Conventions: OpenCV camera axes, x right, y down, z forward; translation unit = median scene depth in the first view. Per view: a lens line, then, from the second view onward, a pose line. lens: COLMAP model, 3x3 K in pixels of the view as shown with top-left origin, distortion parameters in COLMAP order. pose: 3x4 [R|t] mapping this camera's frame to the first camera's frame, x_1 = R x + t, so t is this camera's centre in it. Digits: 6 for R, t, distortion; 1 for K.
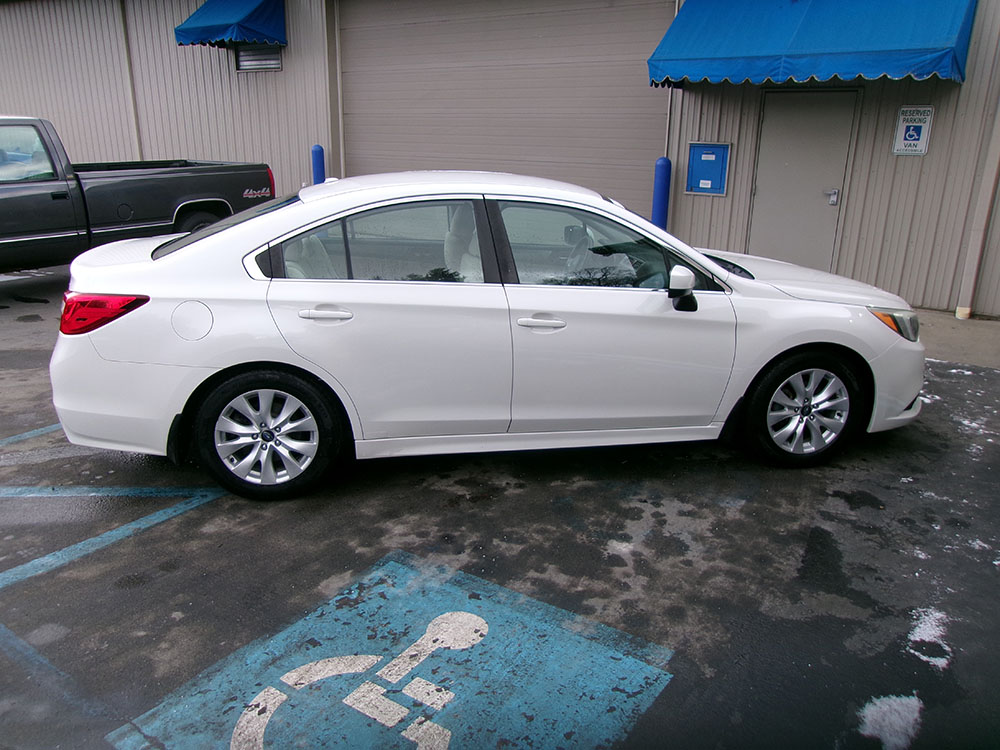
lens RADIAL K [[770.1, 0, 491.6], [0, 770.1, 375.8], [0, 0, 1]] dist [-0.049420, 0.096523]
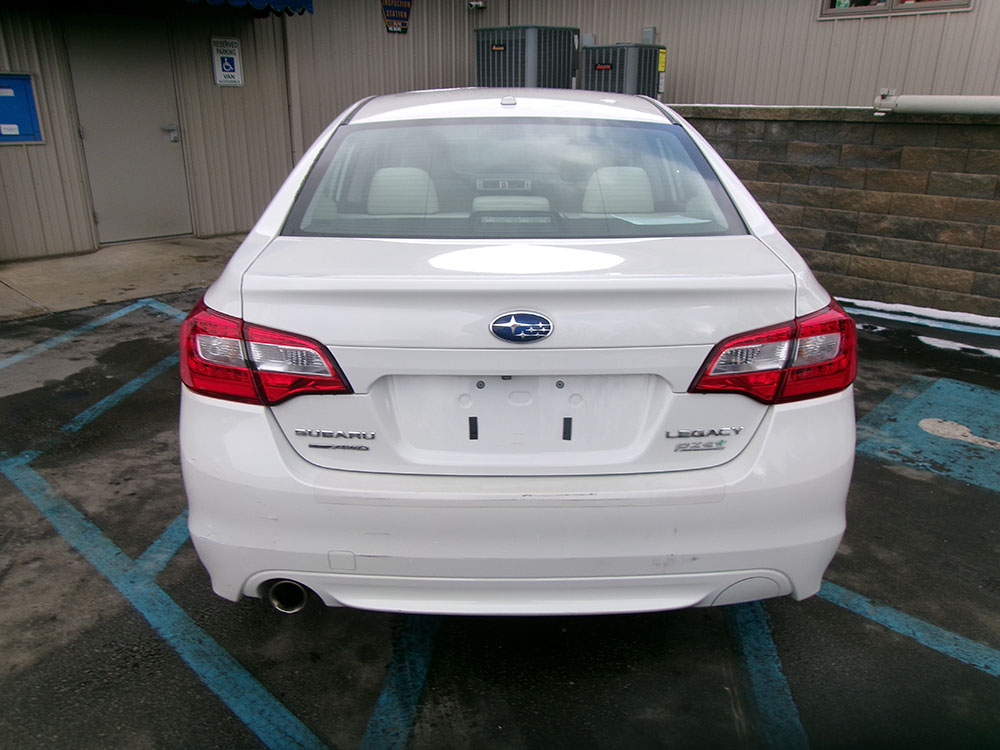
lens RADIAL K [[770.1, 0, 491.6], [0, 770.1, 375.8], [0, 0, 1]] dist [-0.049420, 0.096523]
pose [[0.171486, -0.355809, 0.918691, -0.487502], [0.296991, 0.907794, 0.296152, -0.134836], [-0.939356, 0.222057, 0.261346, 0.488036]]
